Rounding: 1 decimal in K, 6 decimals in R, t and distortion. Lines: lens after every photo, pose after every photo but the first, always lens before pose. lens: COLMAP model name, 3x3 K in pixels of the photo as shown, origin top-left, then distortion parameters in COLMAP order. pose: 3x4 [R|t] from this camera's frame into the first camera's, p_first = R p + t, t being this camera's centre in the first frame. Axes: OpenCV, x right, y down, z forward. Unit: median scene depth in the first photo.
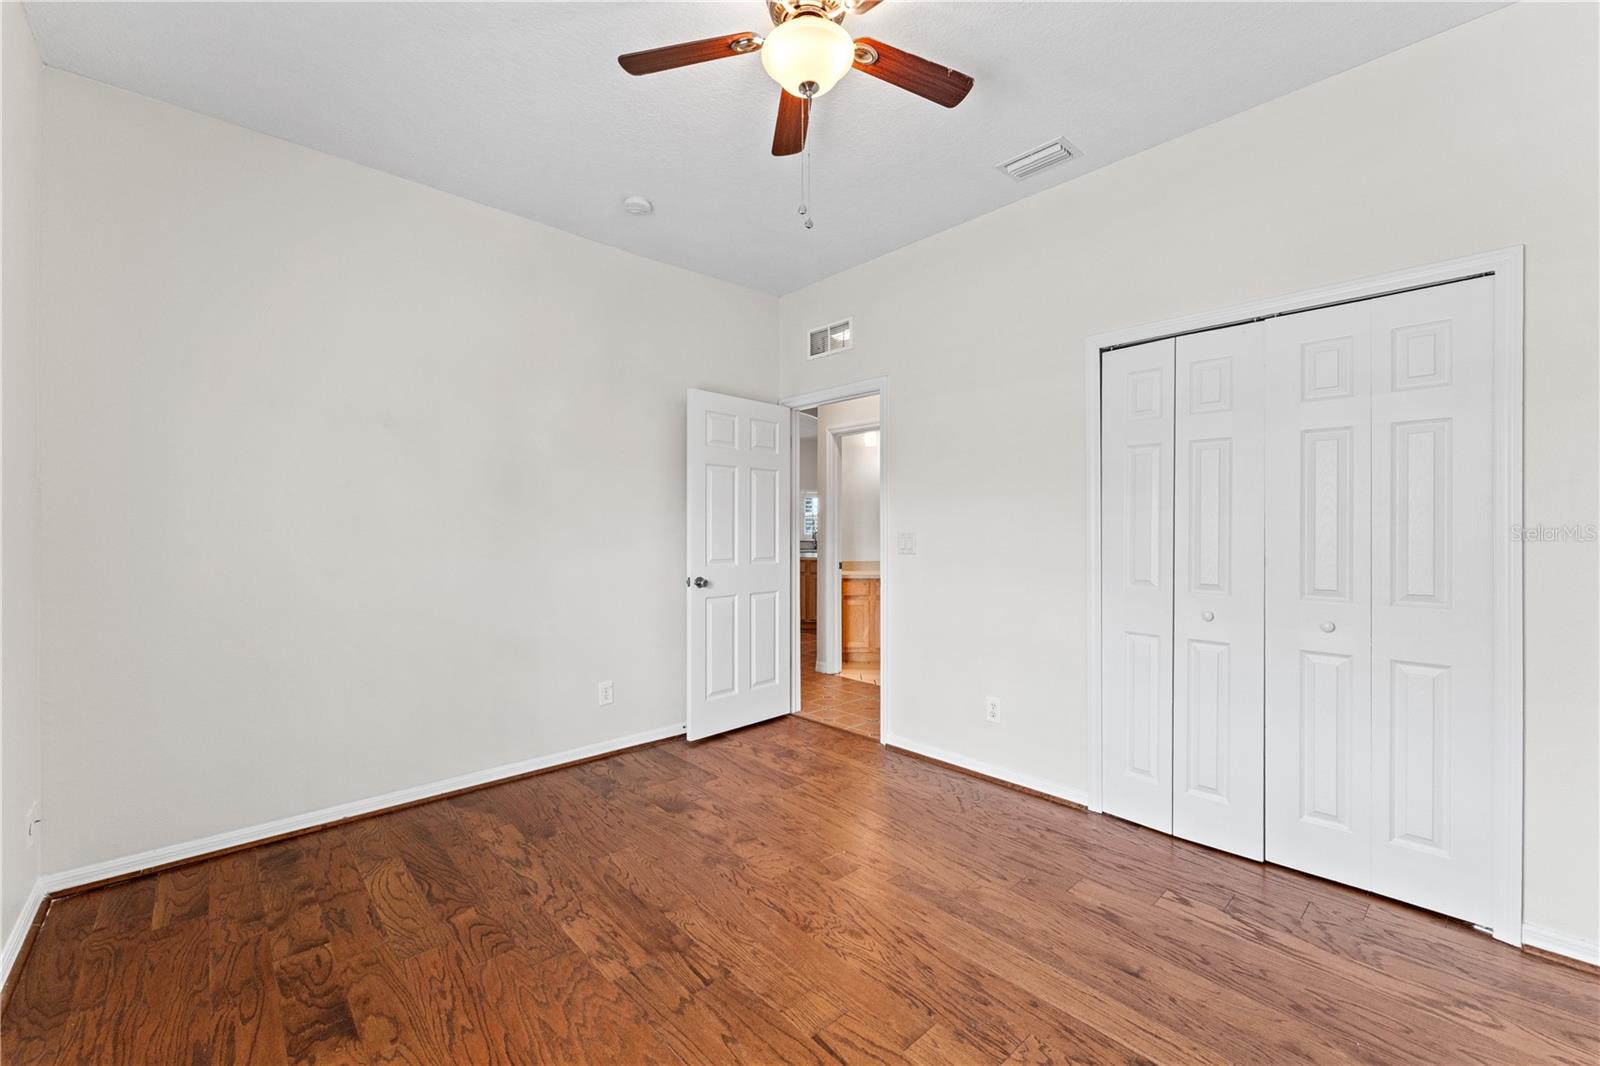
lens RADIAL K [[645.6, 0, 800.0], [0, 645.6, 533.0], [0, 0, 1]] dist [-0.001908, -0.000183]
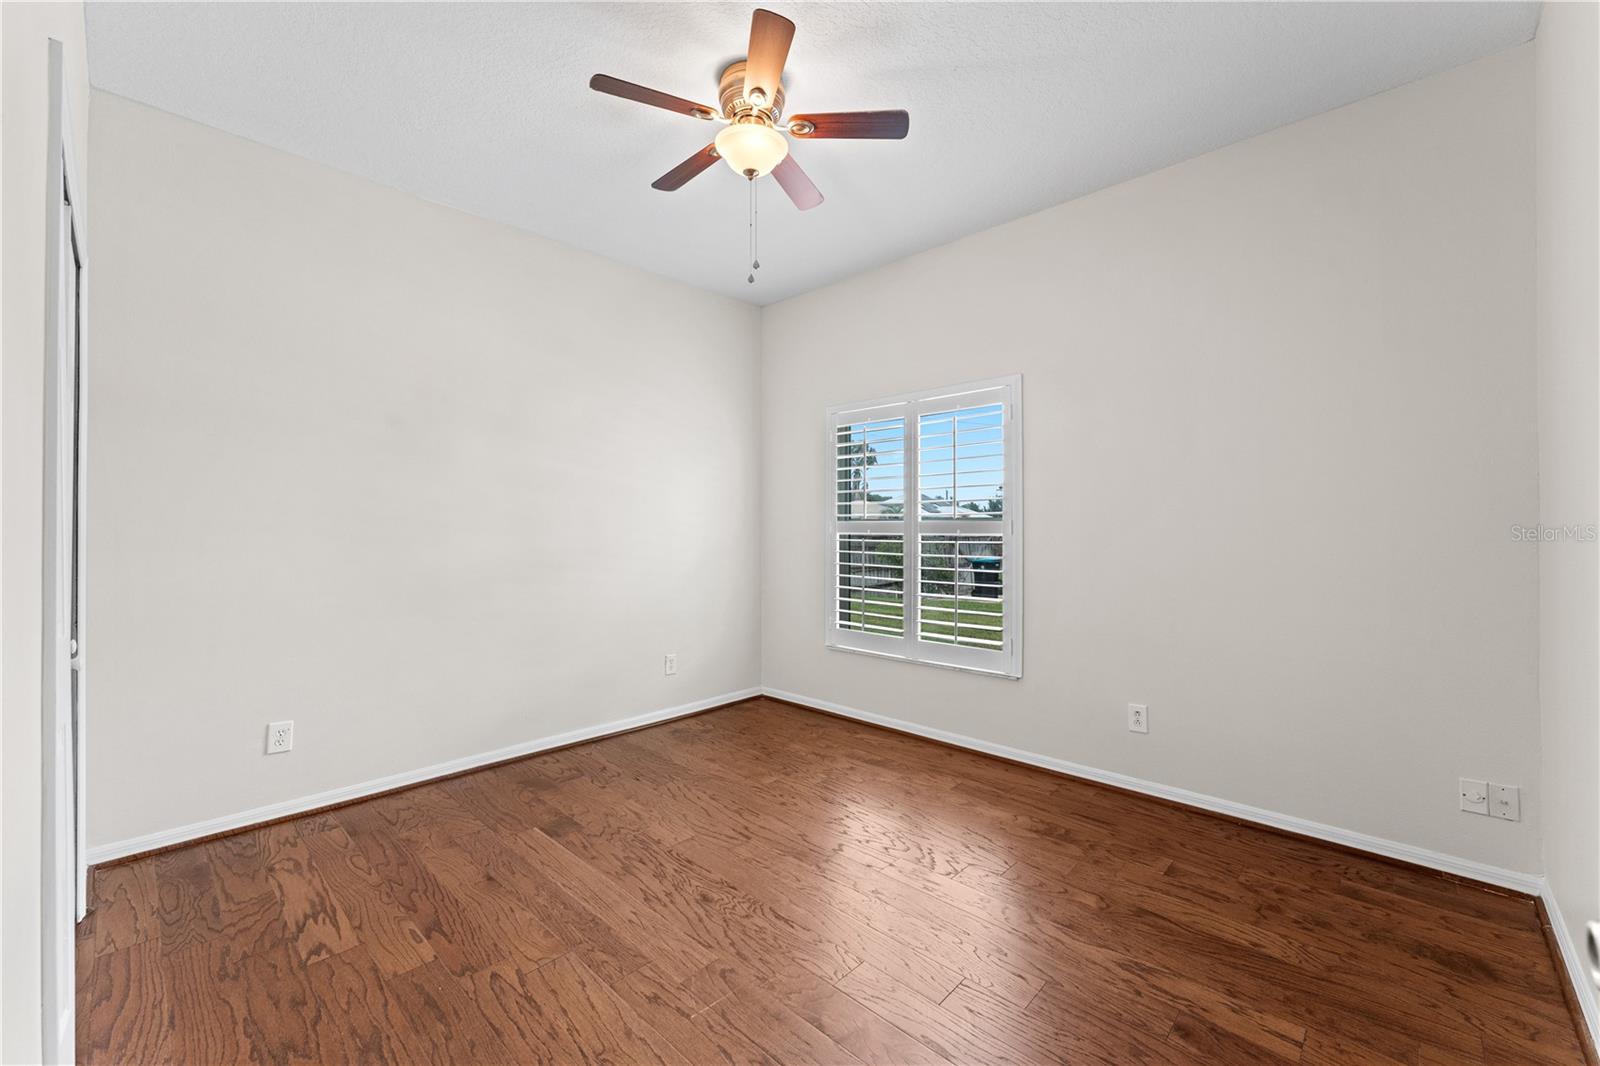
lens RADIAL K [[635.9, 0, 800.0], [0, 635.9, 533.0], [0, 0, 1]] dist [-0.000170, -0.000018]
pose [[-0.997517, 0.003520, -0.070332, 0.004925], [0.002548, 0.999900, 0.013910, -0.001079], [0.070374, 0.013697, -0.997427, 1.967470]]
